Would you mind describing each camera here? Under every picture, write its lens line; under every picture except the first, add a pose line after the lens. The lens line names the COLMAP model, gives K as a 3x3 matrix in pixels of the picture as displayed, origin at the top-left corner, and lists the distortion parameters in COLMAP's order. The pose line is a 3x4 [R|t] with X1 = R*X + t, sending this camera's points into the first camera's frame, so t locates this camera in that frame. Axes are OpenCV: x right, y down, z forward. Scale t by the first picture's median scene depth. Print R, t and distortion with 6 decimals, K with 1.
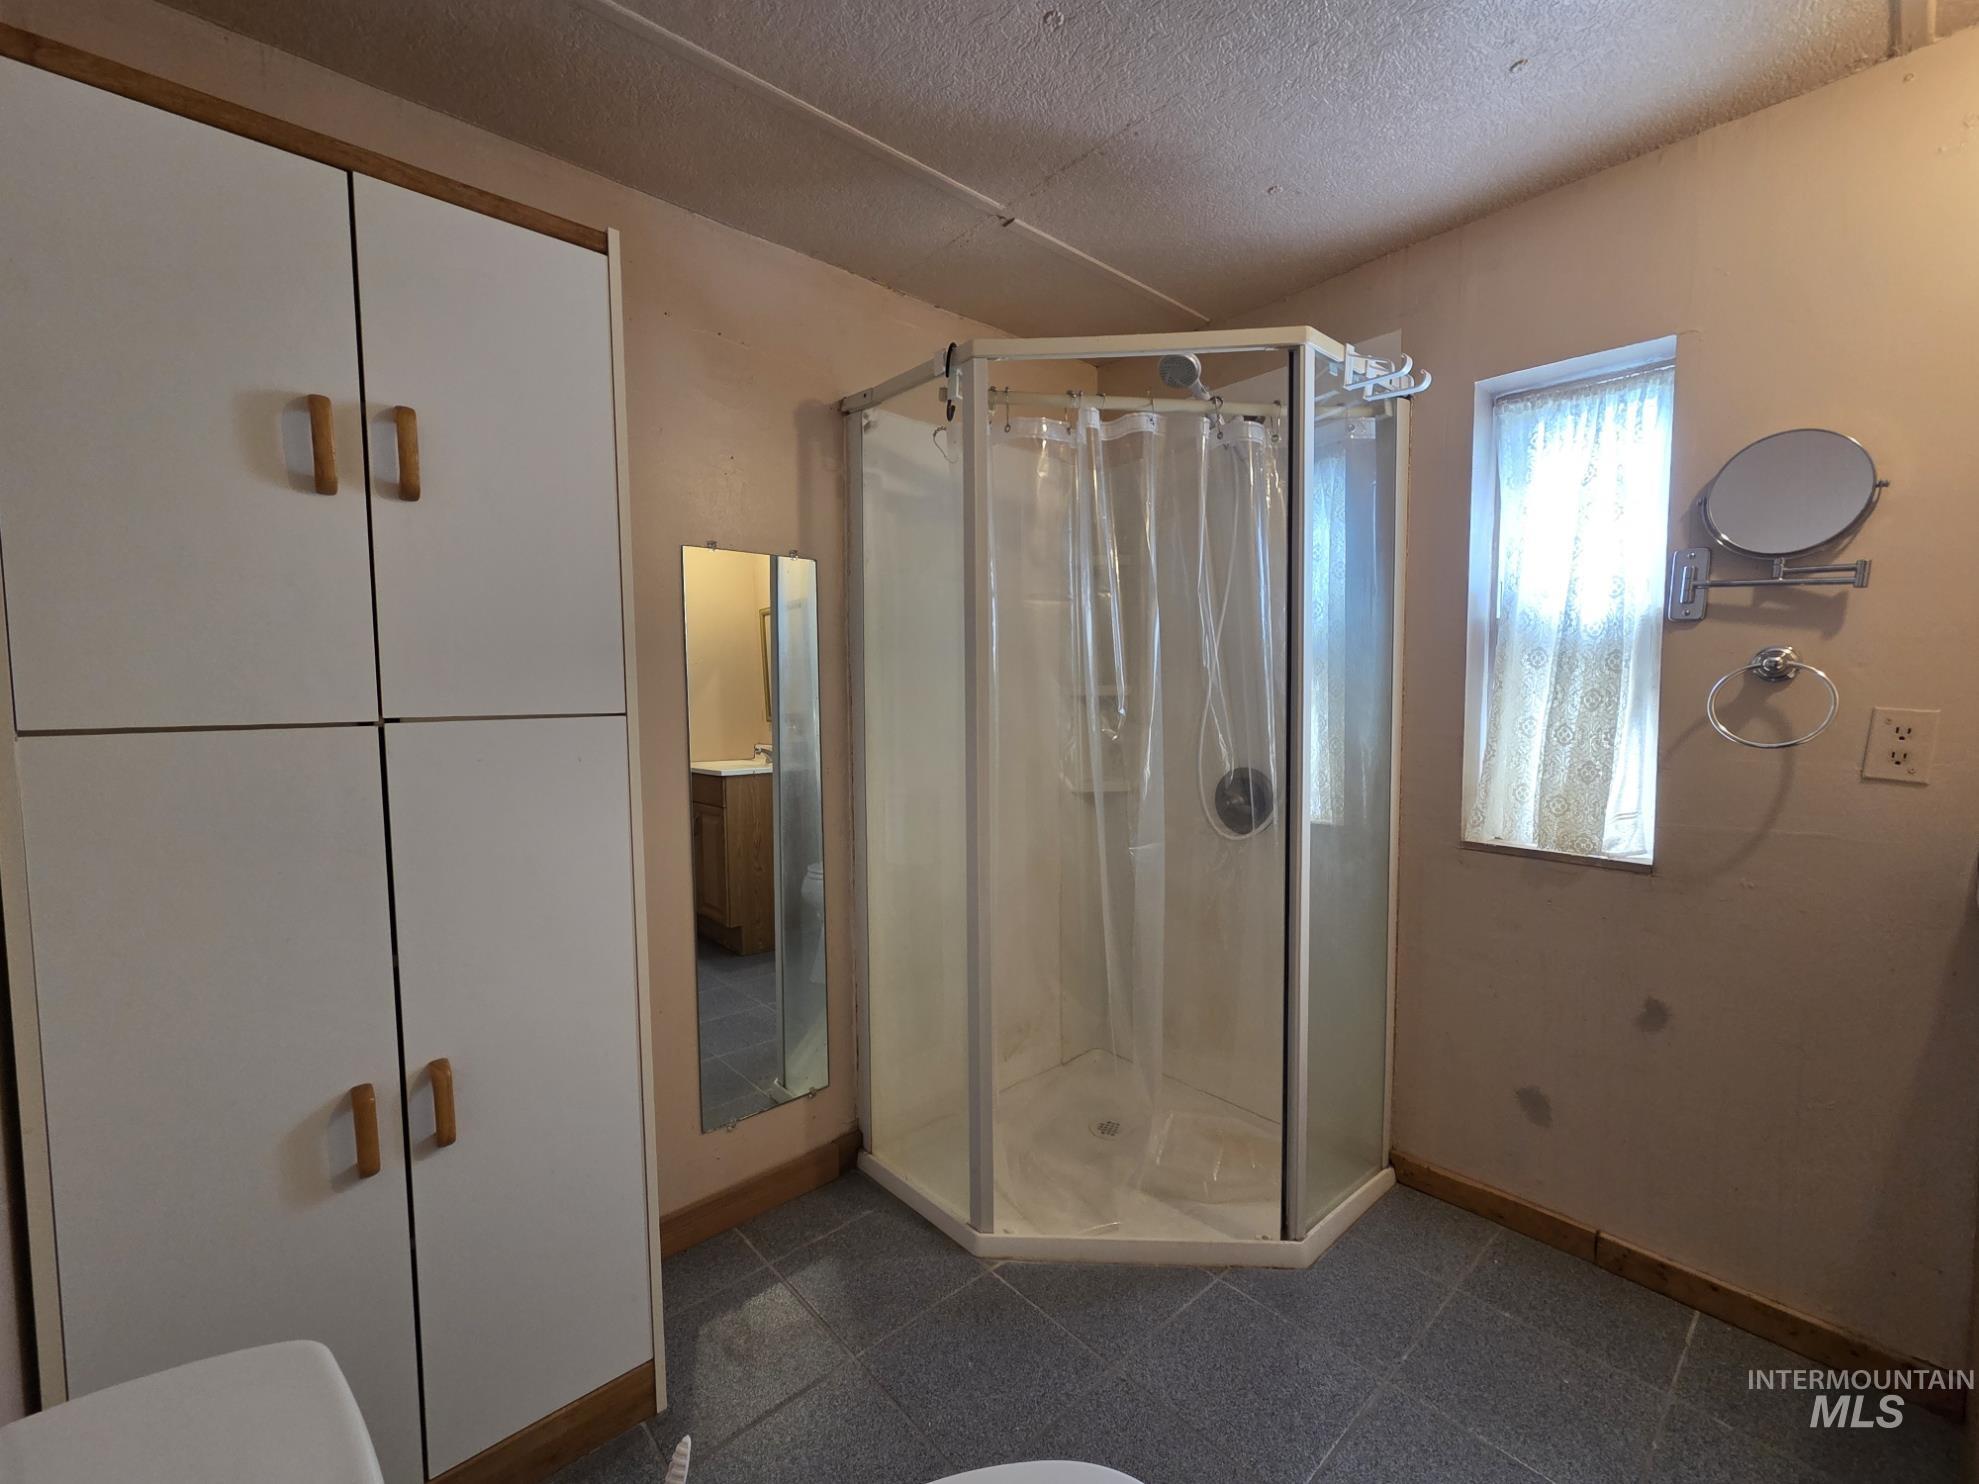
lens RADIAL K [[810.3, 0, 991.3], [0, 810.3, 742.7], [0, 0, 1]] dist [0.001621, 0.000552]
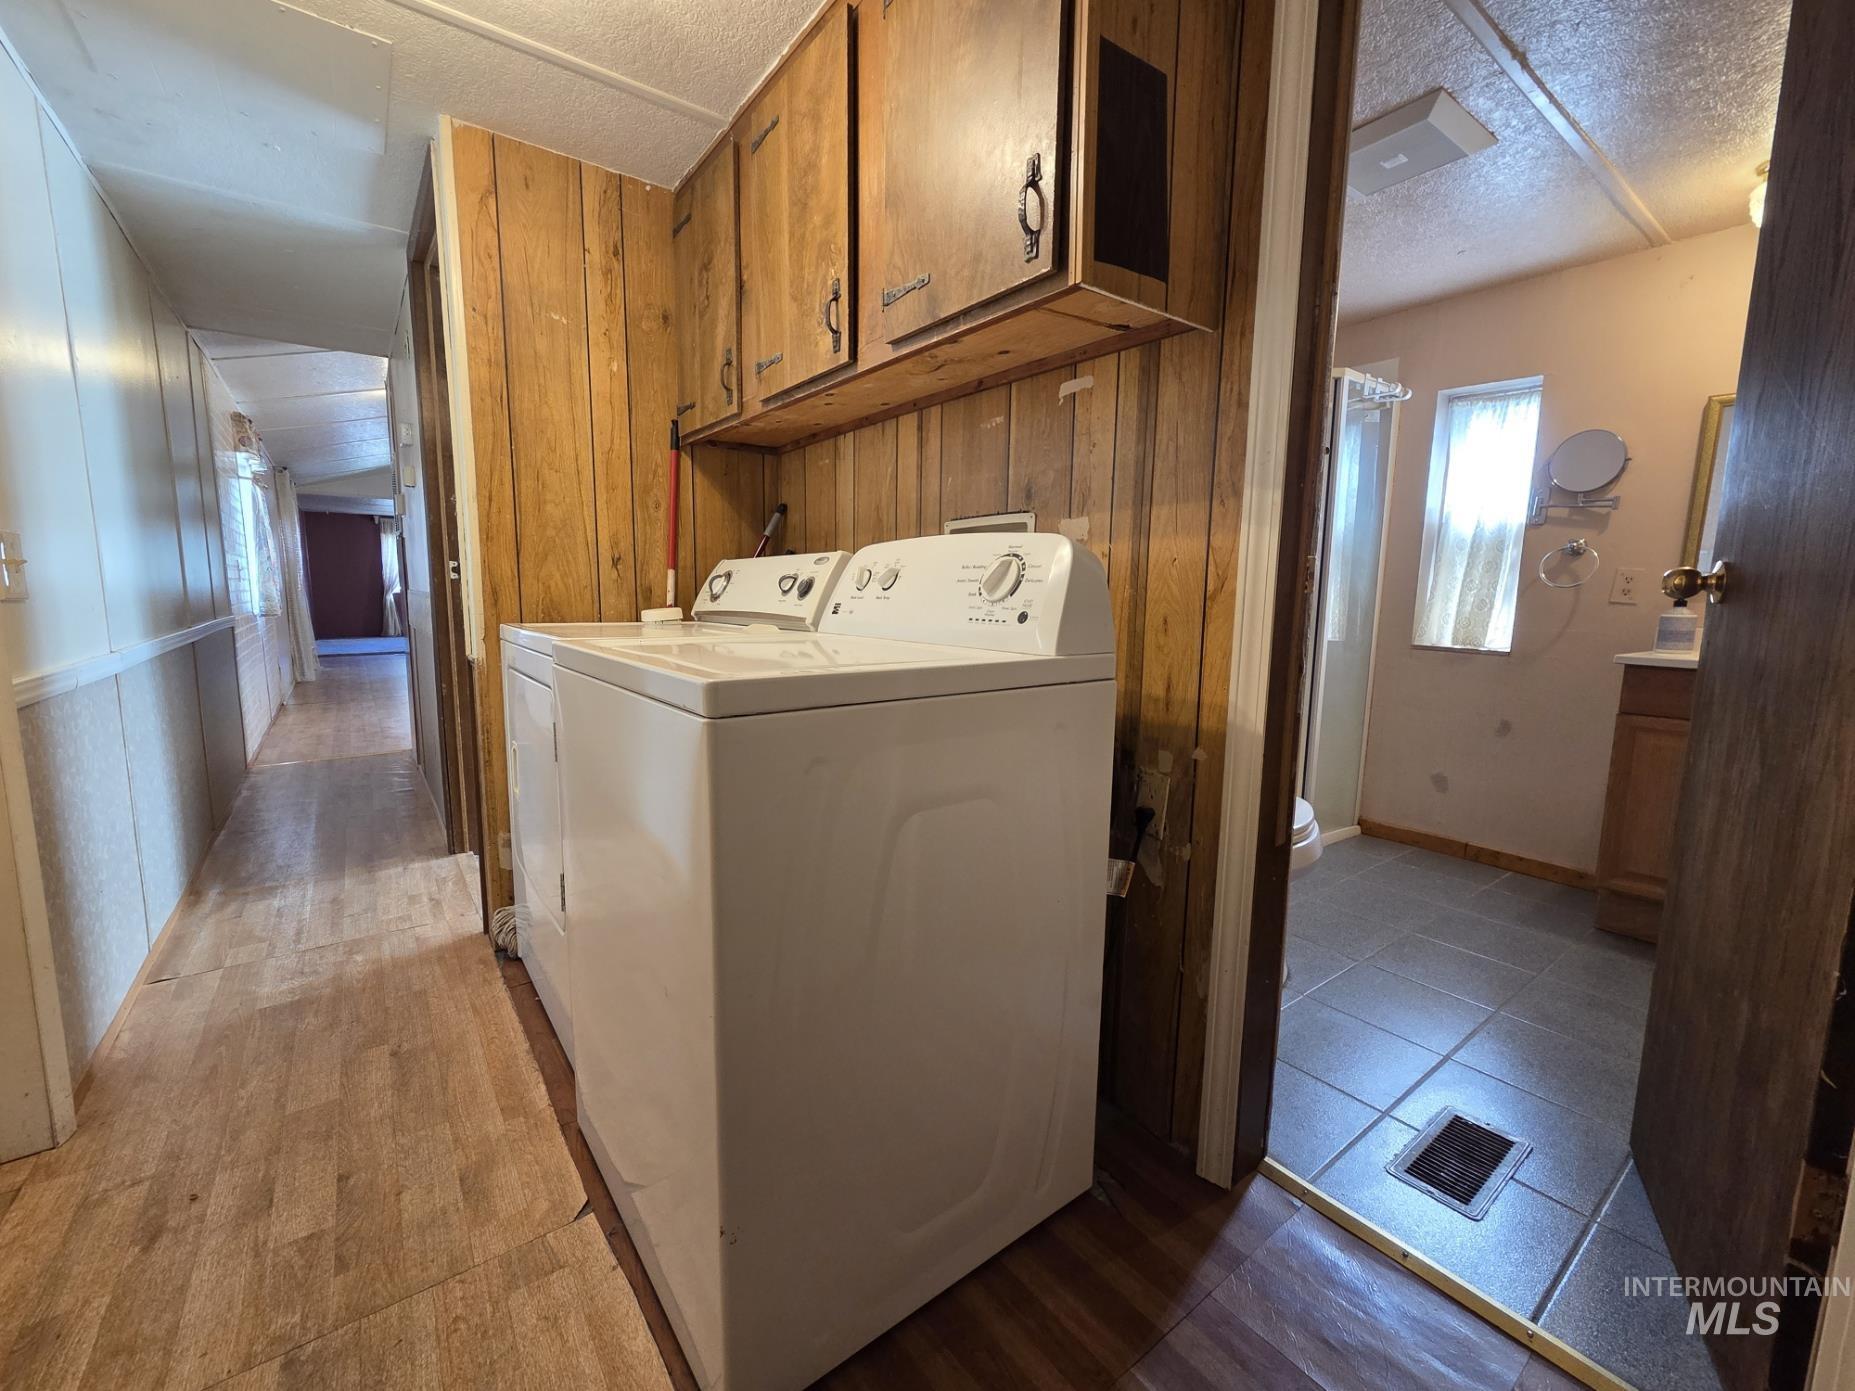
lens RADIAL K [[759.5, 0, 931.9], [0, 759.5, 699.2], [0, 0, 1]] dist [0.001621, 0.000552]
pose [[0.997042, 0.036897, -0.067426, -0.424667], [-0.032153, 0.997018, 0.070147, 0.172746], [0.069813, -0.067771, 0.995255, -0.884865]]
